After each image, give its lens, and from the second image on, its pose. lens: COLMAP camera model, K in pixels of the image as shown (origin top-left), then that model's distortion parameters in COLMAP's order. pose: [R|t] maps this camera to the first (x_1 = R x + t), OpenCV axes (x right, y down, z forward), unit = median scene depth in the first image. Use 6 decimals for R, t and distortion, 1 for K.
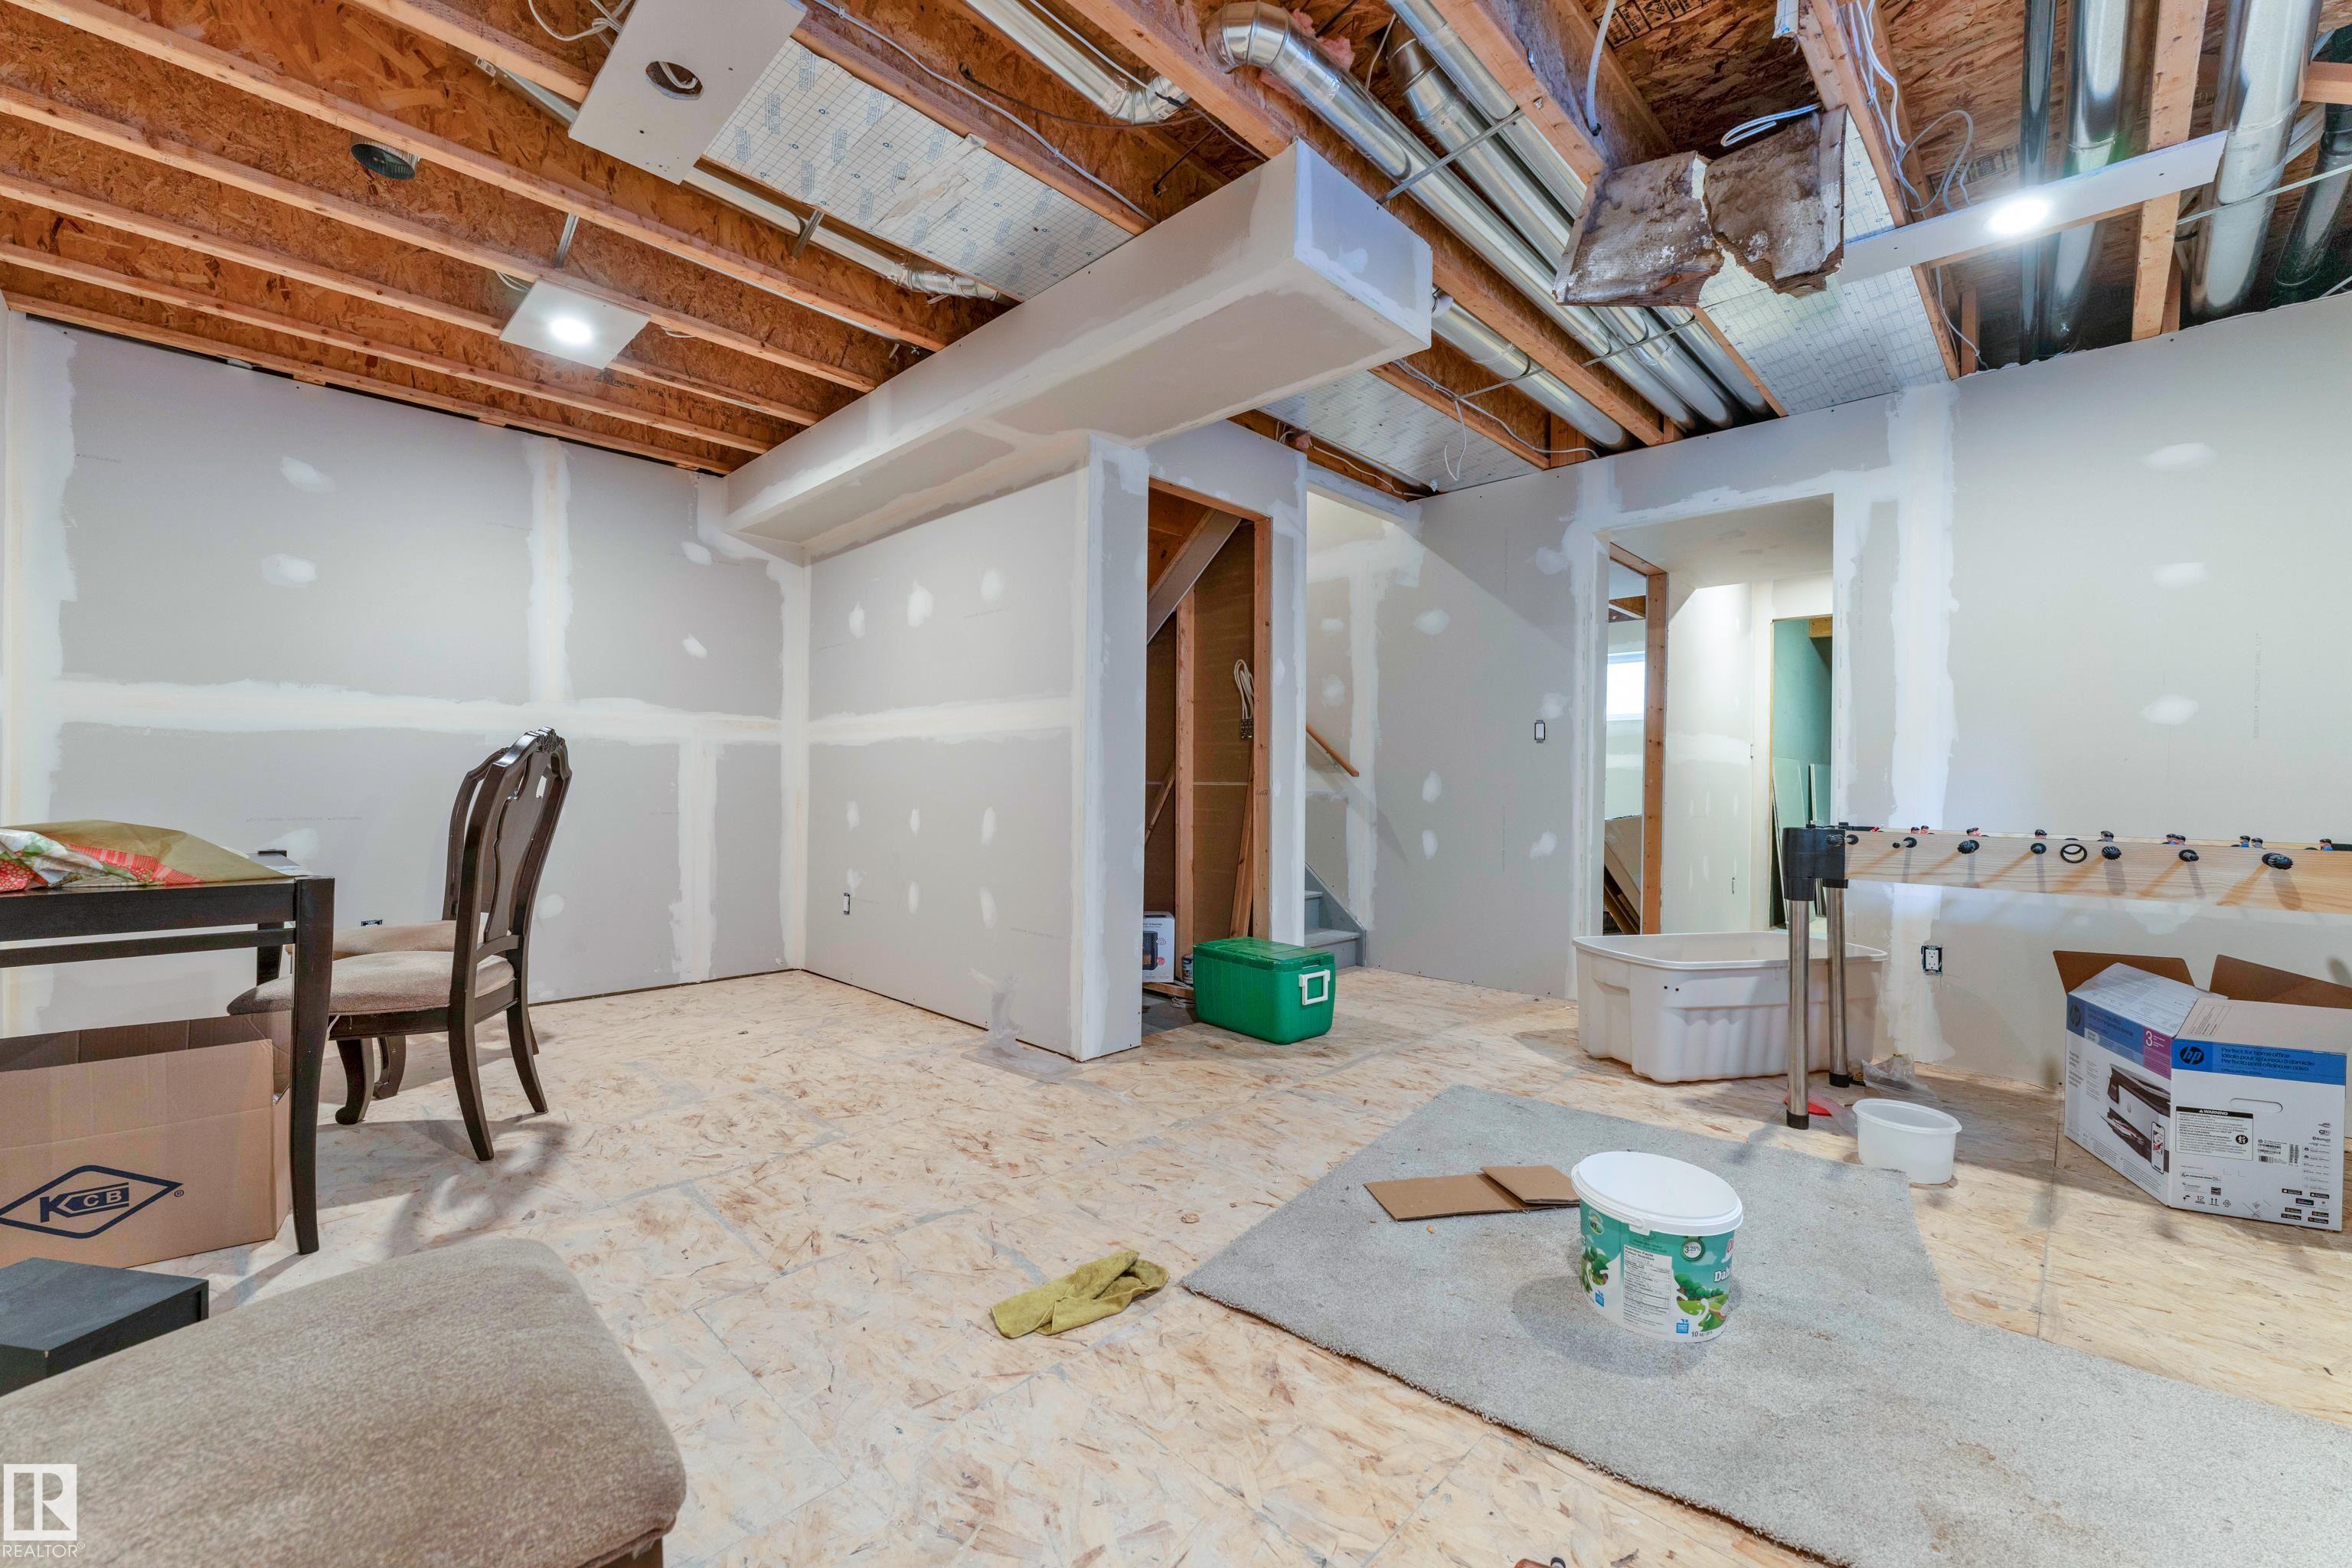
lens RADIAL K [[959.1, 0, 1183.4], [0, 959.1, 788.8], [0, 0, 1]] dist [-0.000780, 0.000111]
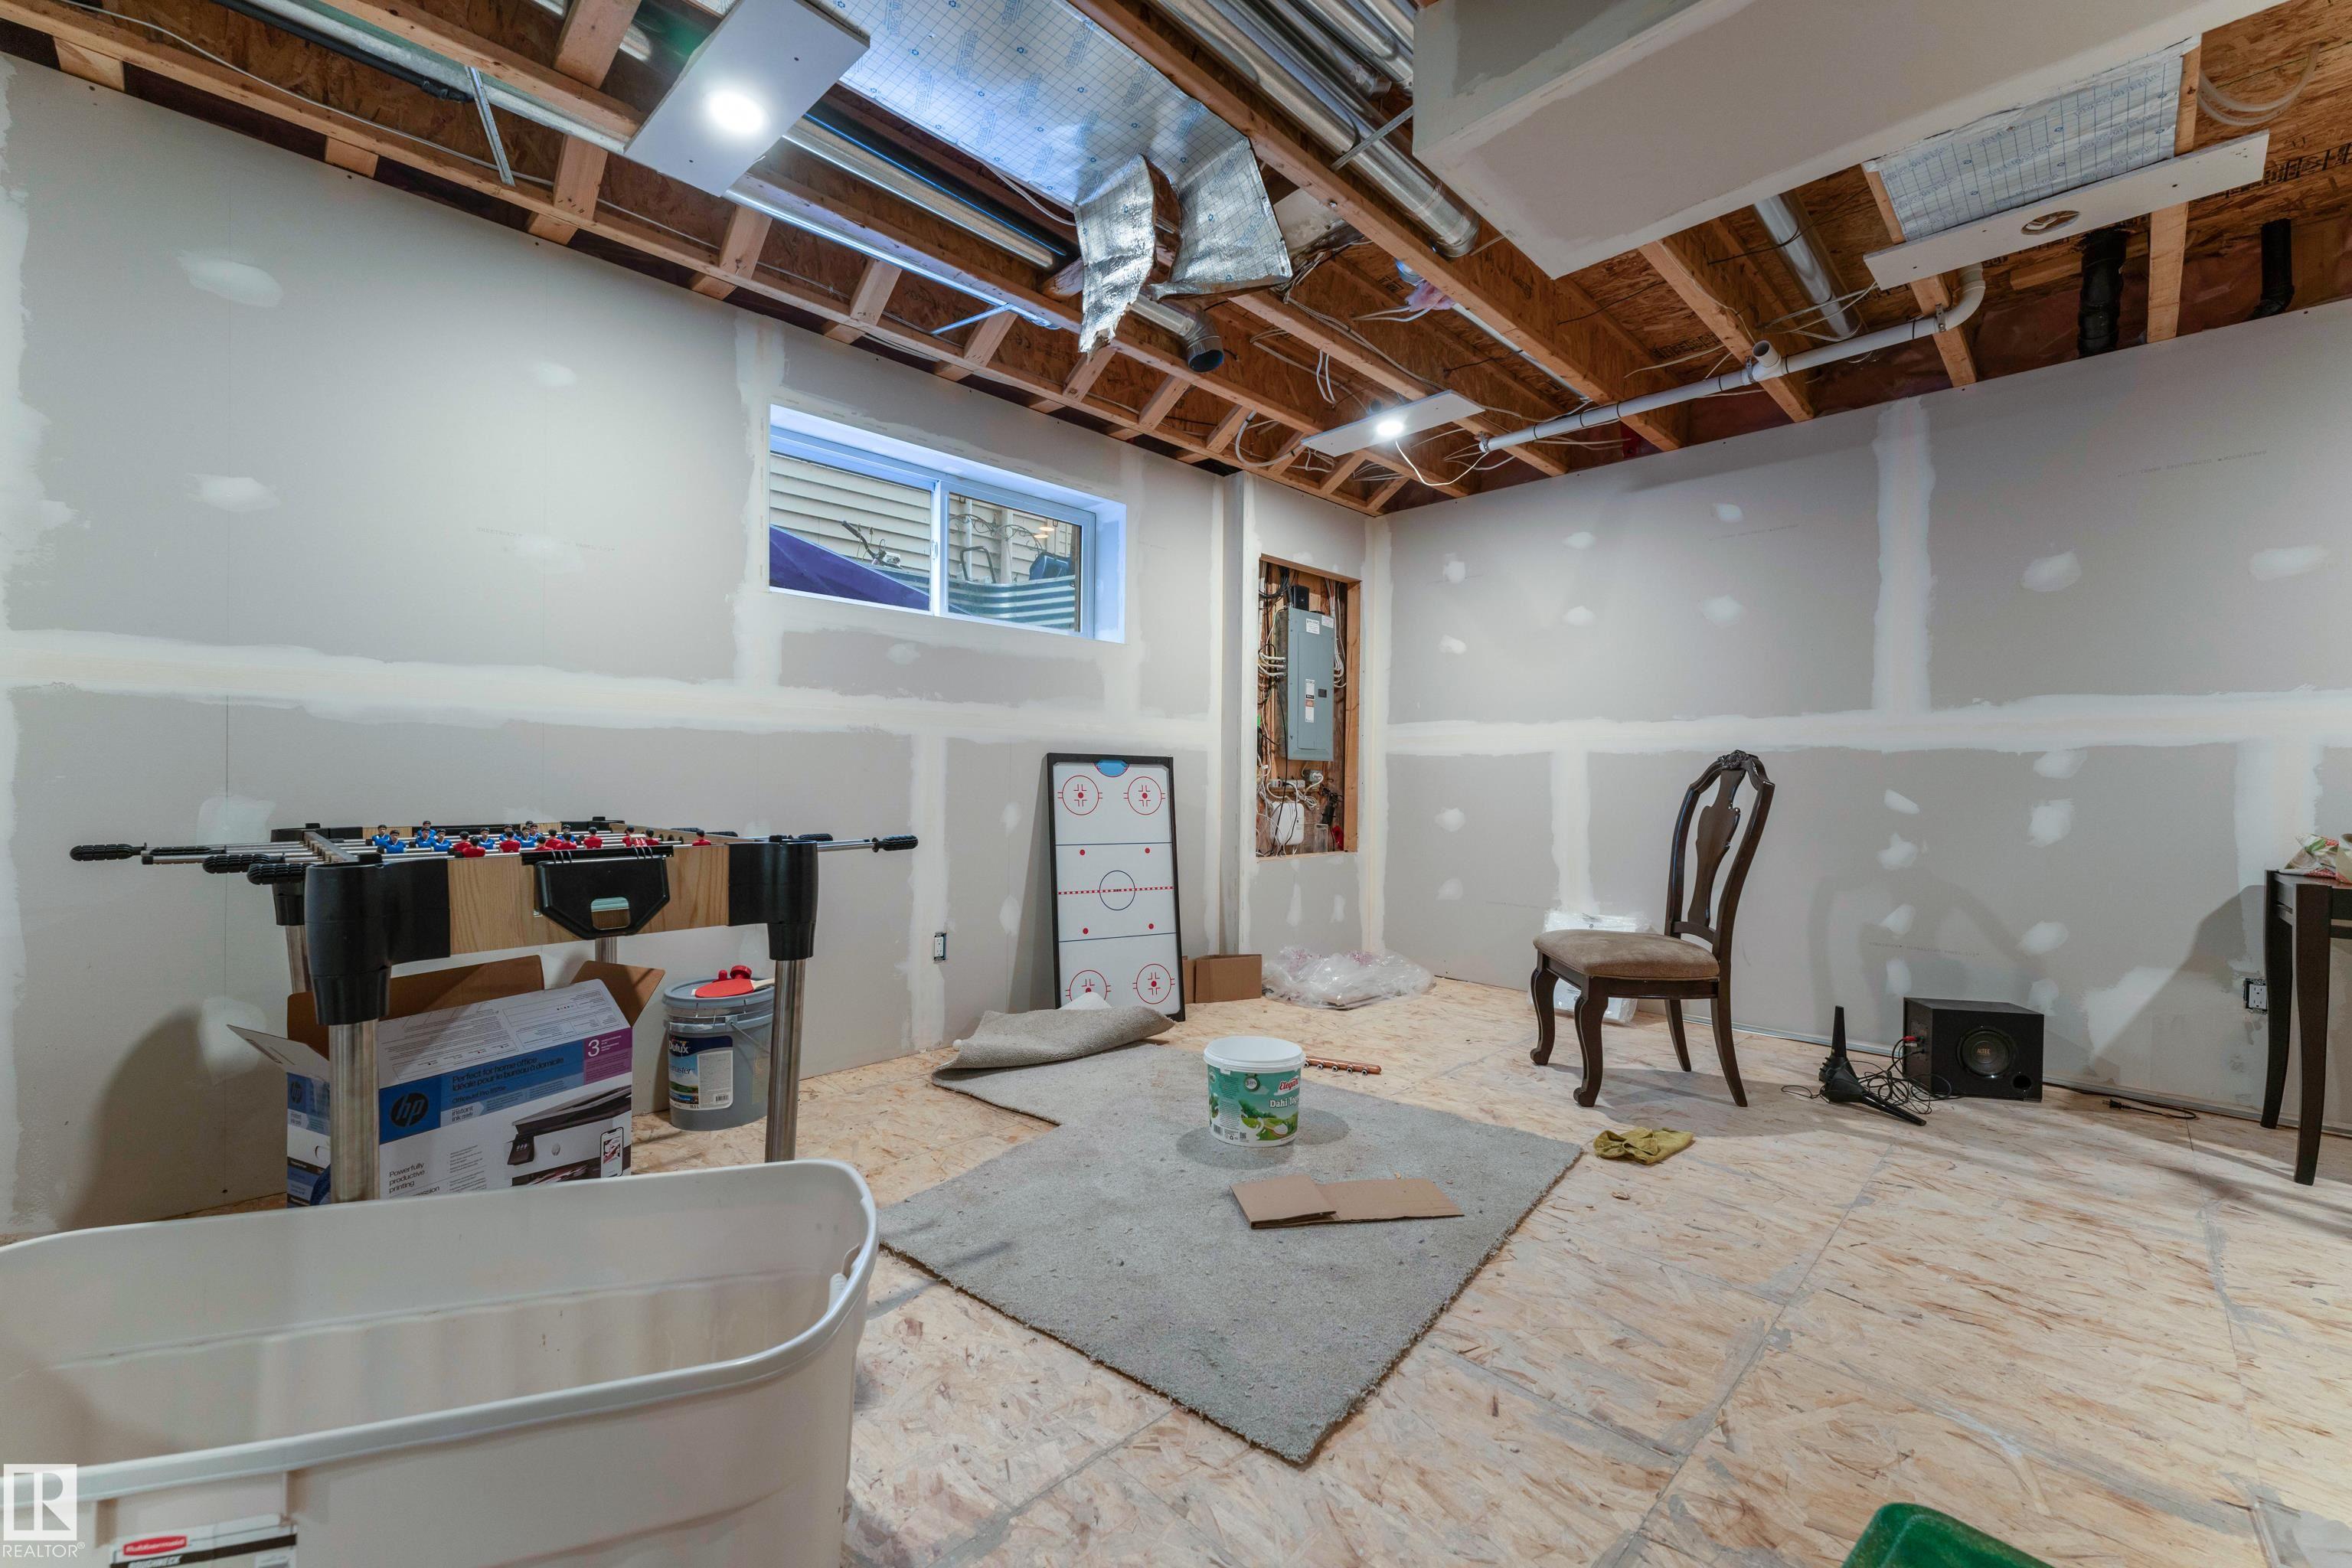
lens RADIAL K [[959.1, 0, 1183.4], [0, 959.1, 788.8], [0, 0, 1]] dist [-0.000780, 0.000111]
pose [[-0.999470, -0.025965, 0.019631, 0.429842], [-0.025632, 0.999526, 0.017026, -0.011646], [-0.020064, 0.016514, -0.999662, 1.829104]]
